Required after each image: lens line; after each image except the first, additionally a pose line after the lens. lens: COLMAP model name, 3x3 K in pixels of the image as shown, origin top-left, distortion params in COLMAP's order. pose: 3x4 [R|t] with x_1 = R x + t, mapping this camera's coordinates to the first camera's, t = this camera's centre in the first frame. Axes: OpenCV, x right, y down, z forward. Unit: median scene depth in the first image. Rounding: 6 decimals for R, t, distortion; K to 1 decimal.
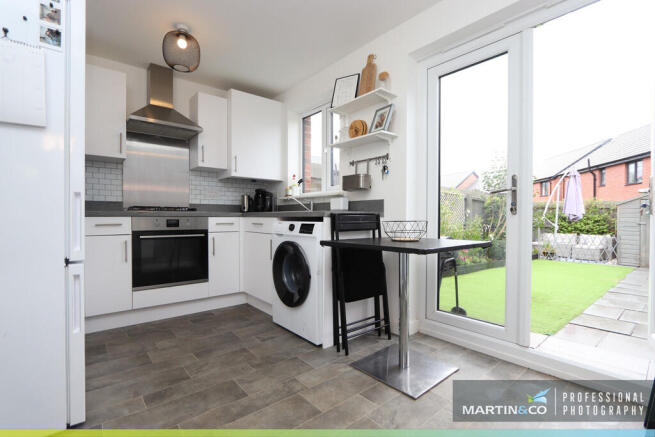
lens RADIAL K [[301.5, 0, 323.3], [0, 301.5, 221.2], [0, 0, 1]] dist [-0.017509, 0.000997]
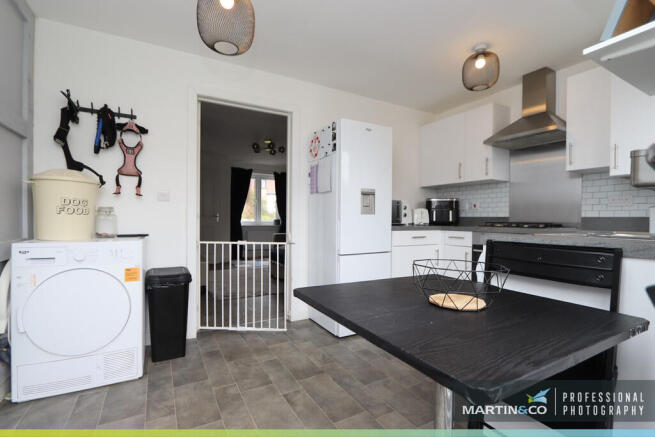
lens RADIAL K [[301.5, 0, 323.3], [0, 301.5, 221.2], [0, 0, 1]] dist [-0.017509, 0.000997]
pose [[-0.197993, 0.006018, -0.980185, 0.610828], [-0.021092, 0.999723, 0.010398, -0.054706], [0.979977, 0.022733, -0.197811, 0.673847]]
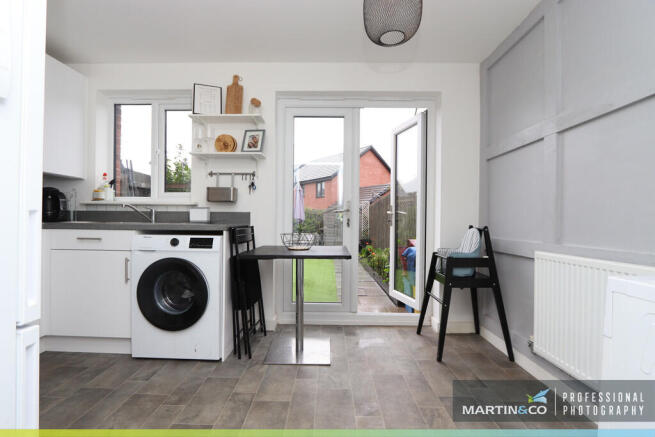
lens RADIAL K [[301.5, 0, 323.3], [0, 301.5, 221.2], [0, 0, 1]] dist [-0.017509, 0.000997]
pose [[0.658845, -0.000305, 0.752278, -0.463657], [0.002929, 0.999993, -0.002161, -0.037267], [-0.752273, 0.003627, 0.658842, 0.073705]]
